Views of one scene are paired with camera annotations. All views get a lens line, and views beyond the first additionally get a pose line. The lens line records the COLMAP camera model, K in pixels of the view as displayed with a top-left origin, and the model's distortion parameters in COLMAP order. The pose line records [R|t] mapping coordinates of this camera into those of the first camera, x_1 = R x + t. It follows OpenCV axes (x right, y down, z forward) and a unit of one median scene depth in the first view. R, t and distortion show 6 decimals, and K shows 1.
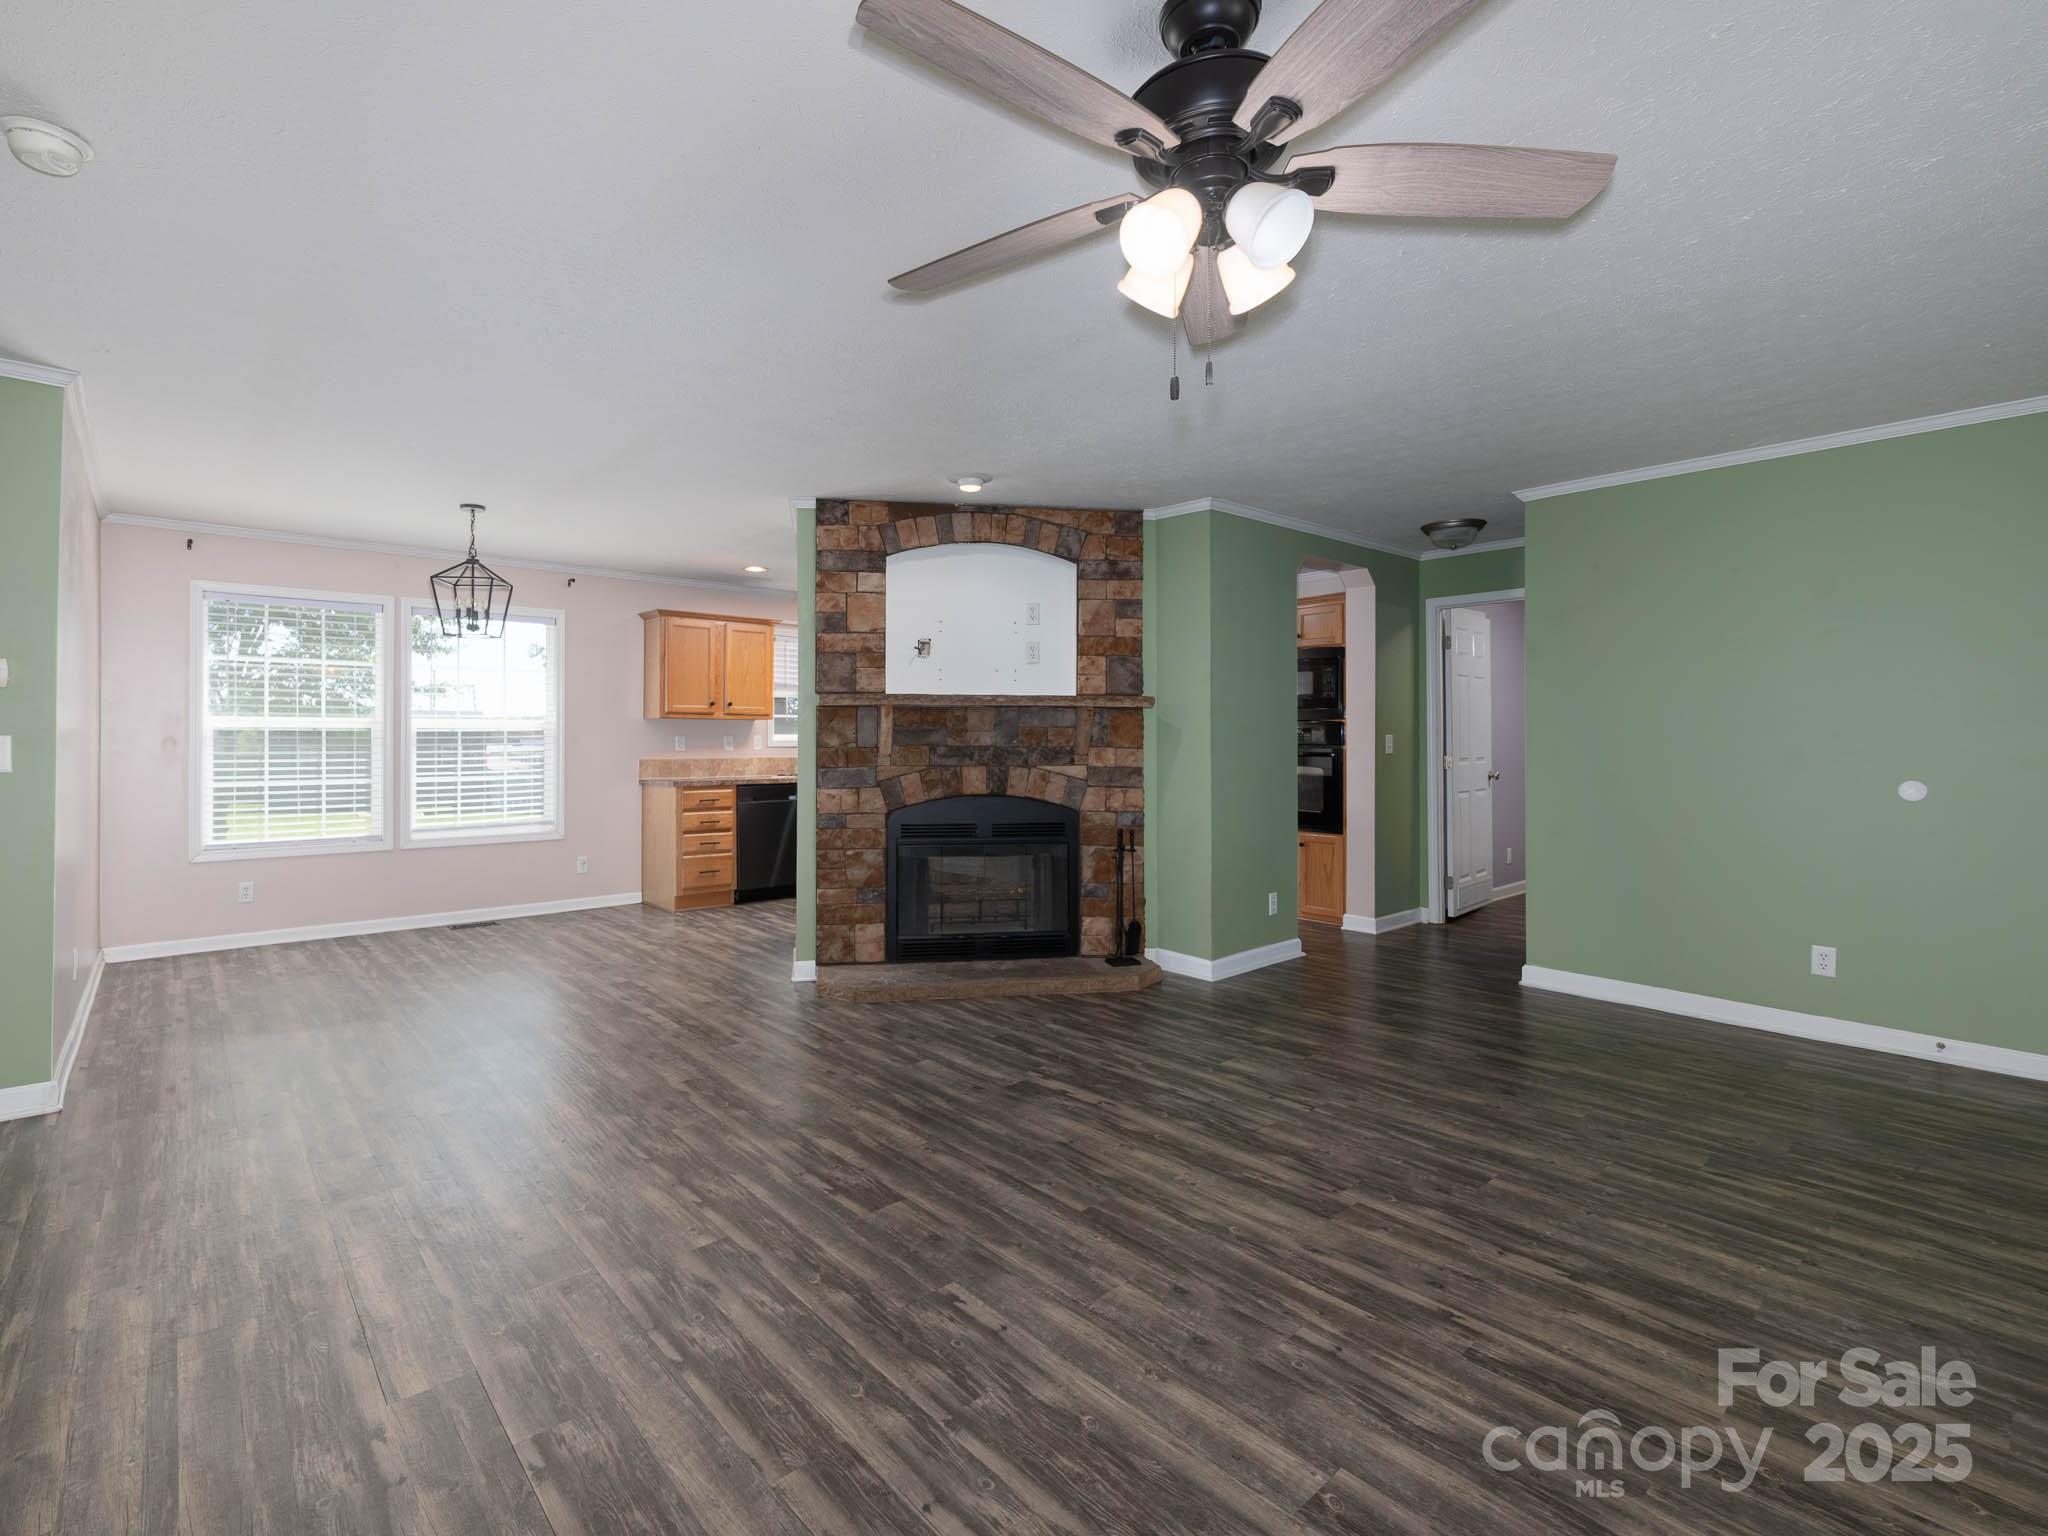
lens RADIAL K [[960.5, 0, 941.0], [0, 960.5, 764.4], [0, 0, 1]] dist [0.001604, -0.006412]
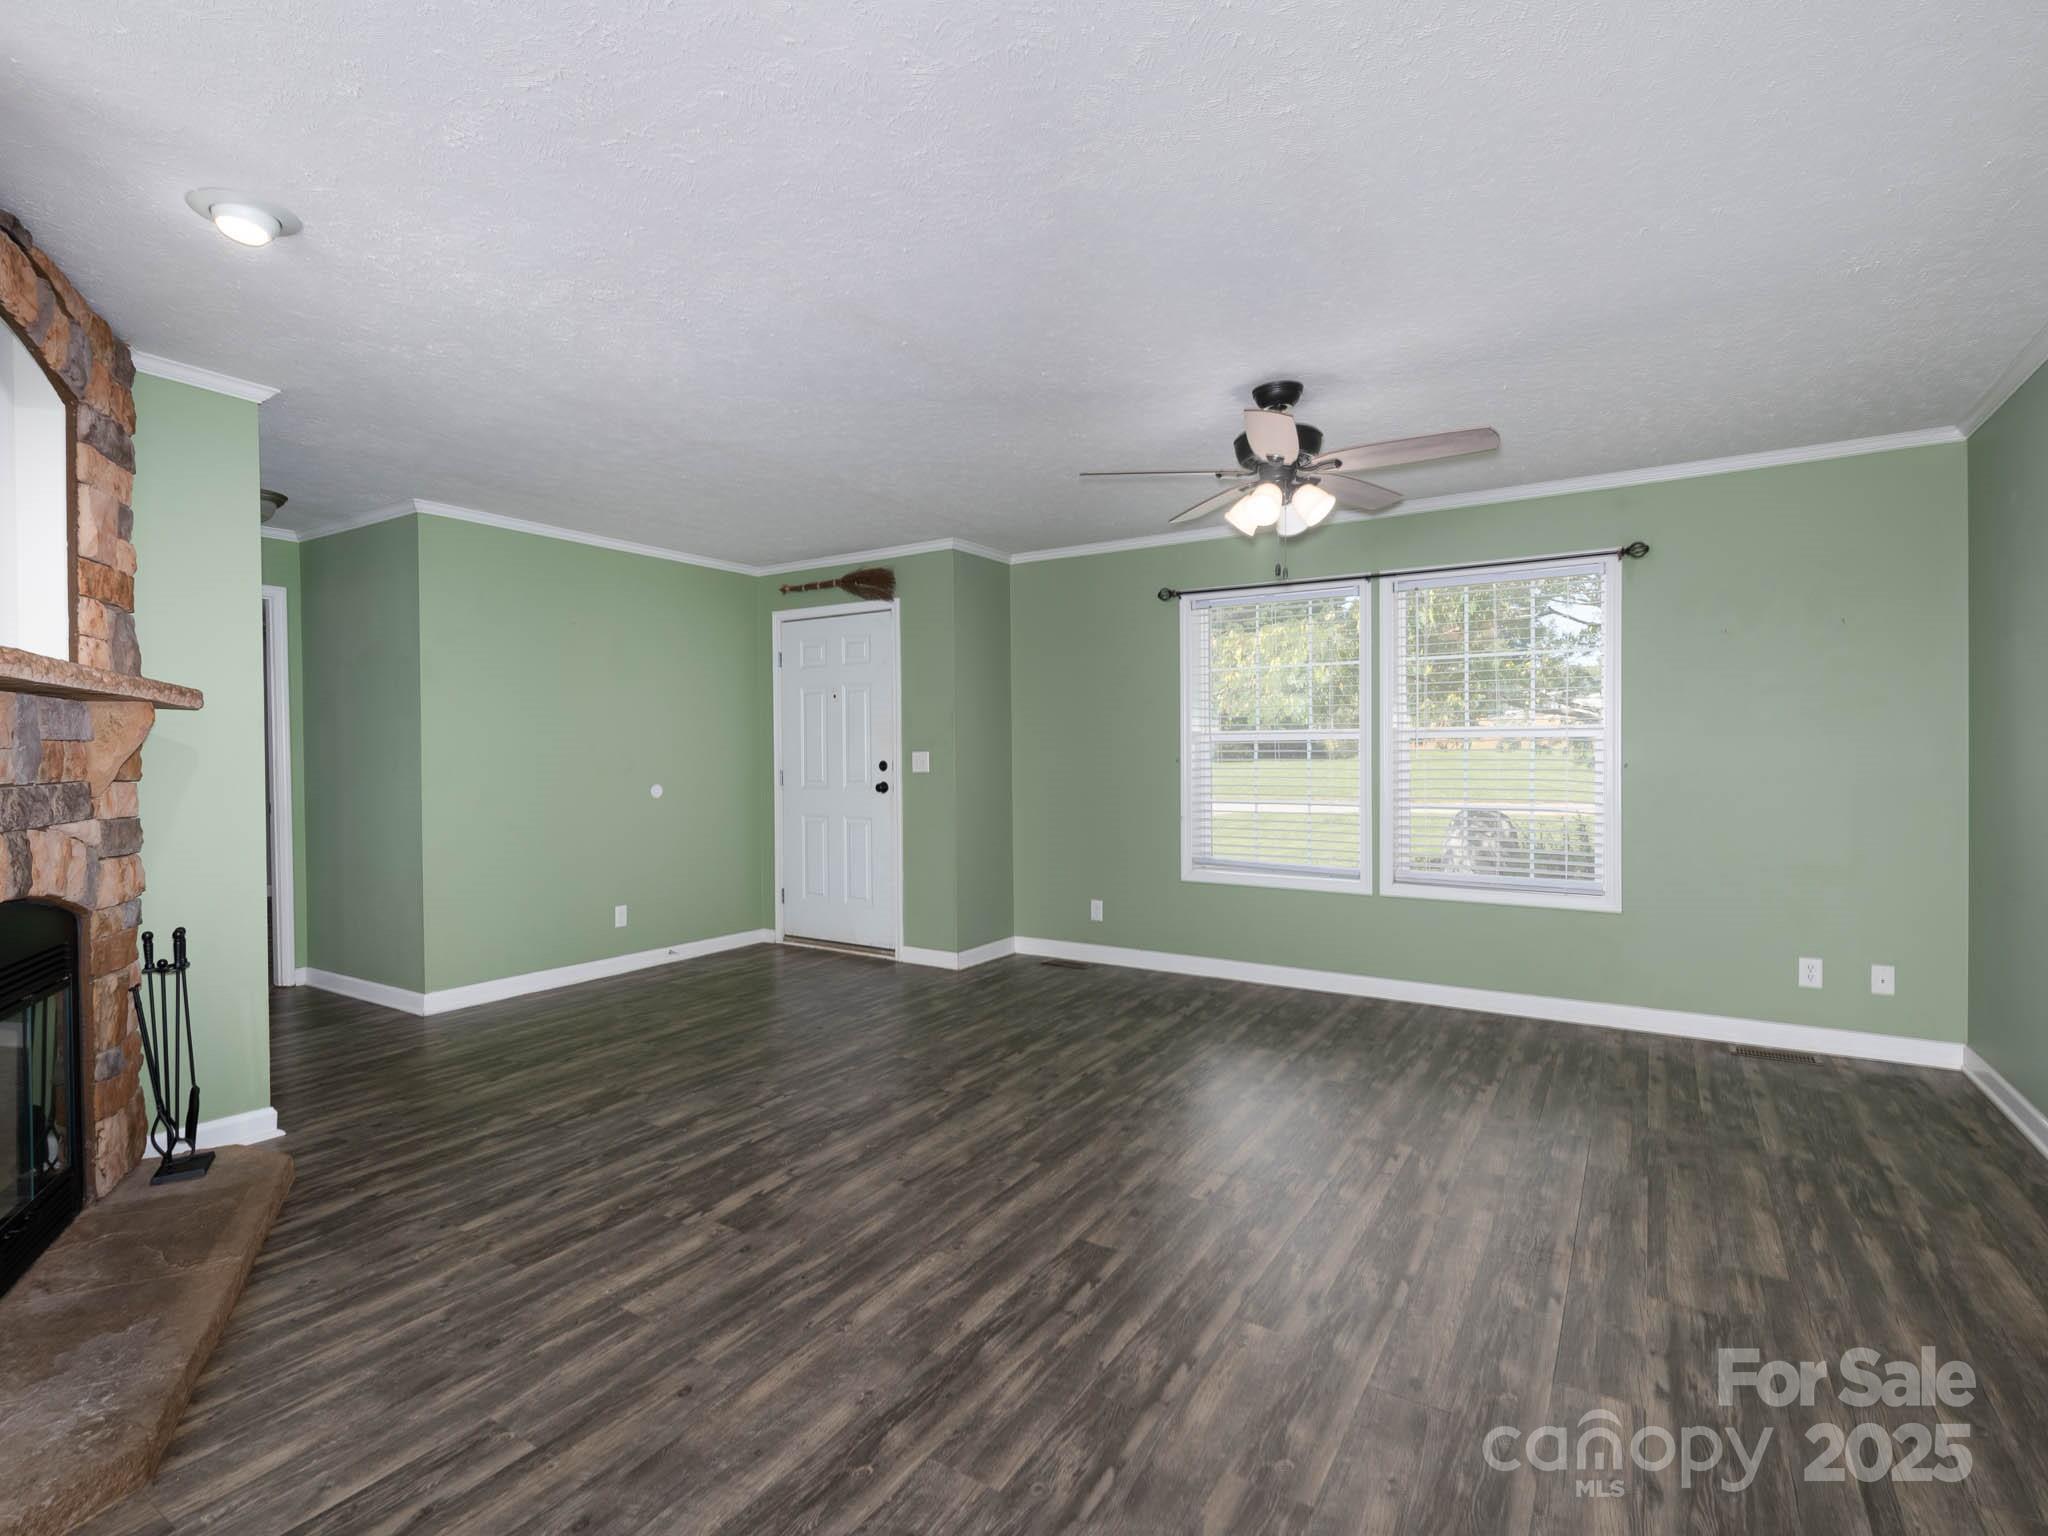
lens RADIAL K [[969.4, 0, 1024.0], [0, 969.4, 768.0], [0, 0, 1]] dist [0.000271, 0.000129]
pose [[-0.317648, -0.013457, 0.948113, -0.677155], [0.034333, 0.999080, 0.025683, -0.031610], [-0.947587, 0.040710, -0.316894, 0.975046]]
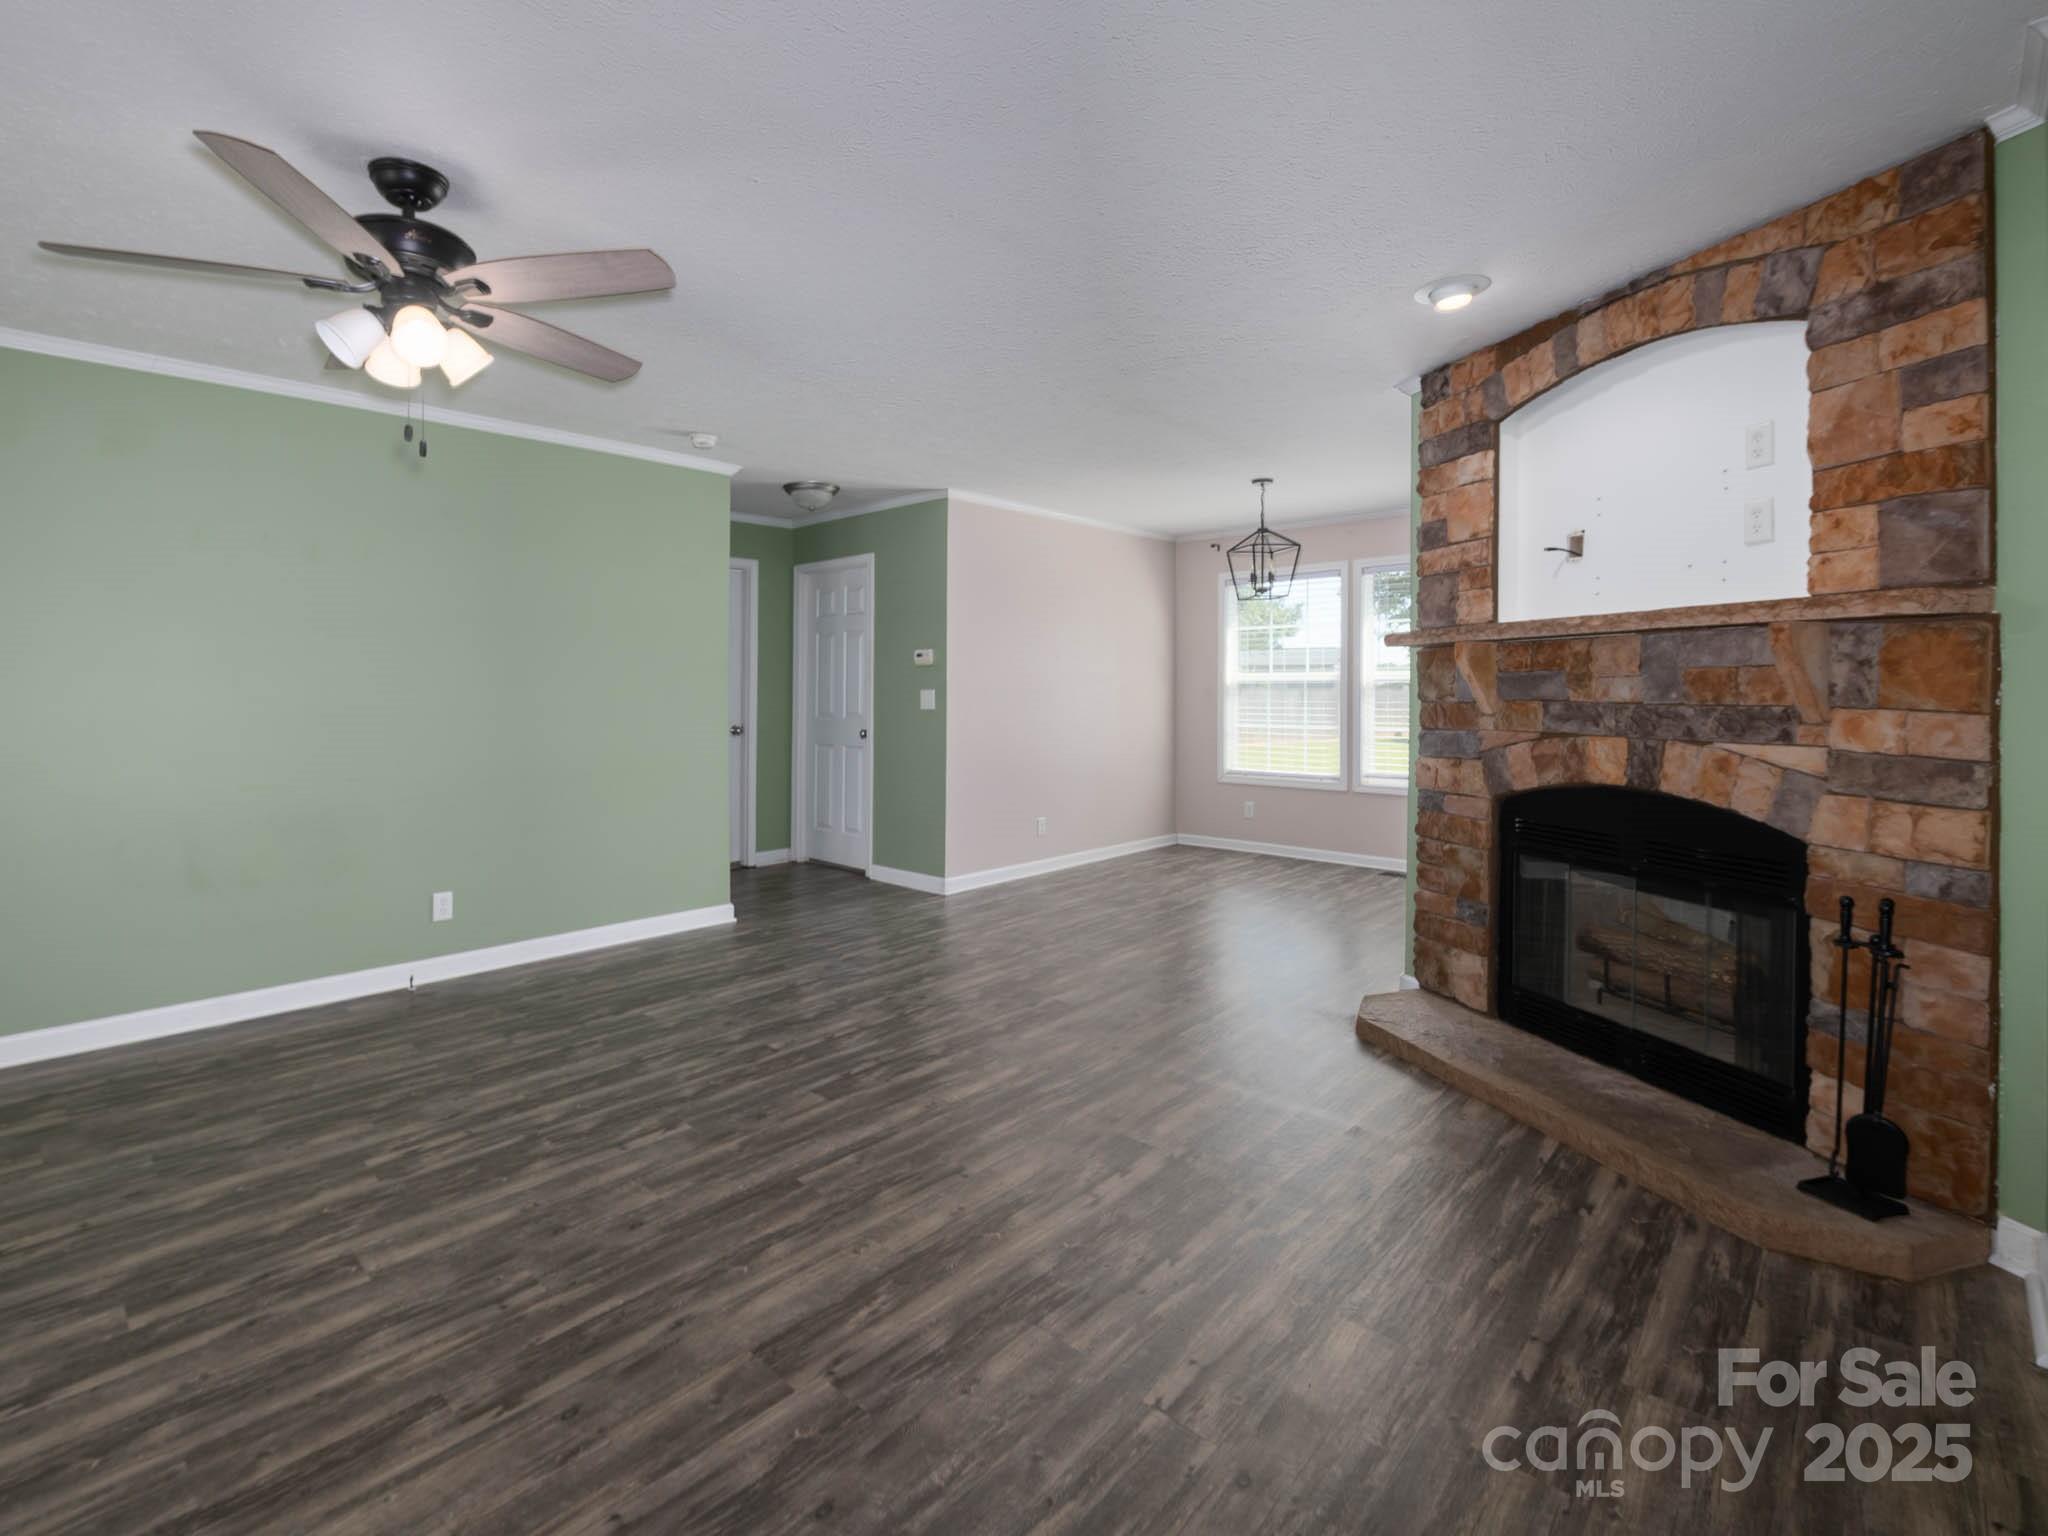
lens RADIAL K [[968.2, 0, 974.4], [0, 968.2, 712.1], [0, 0, 1]] dist [-0.000959, -0.006839]
pose [[0.098921, 0.021480, -0.994863, 0.800891], [-0.023233, 0.999544, 0.019271, -0.021518], [0.994824, 0.021208, 0.099375, 0.760946]]
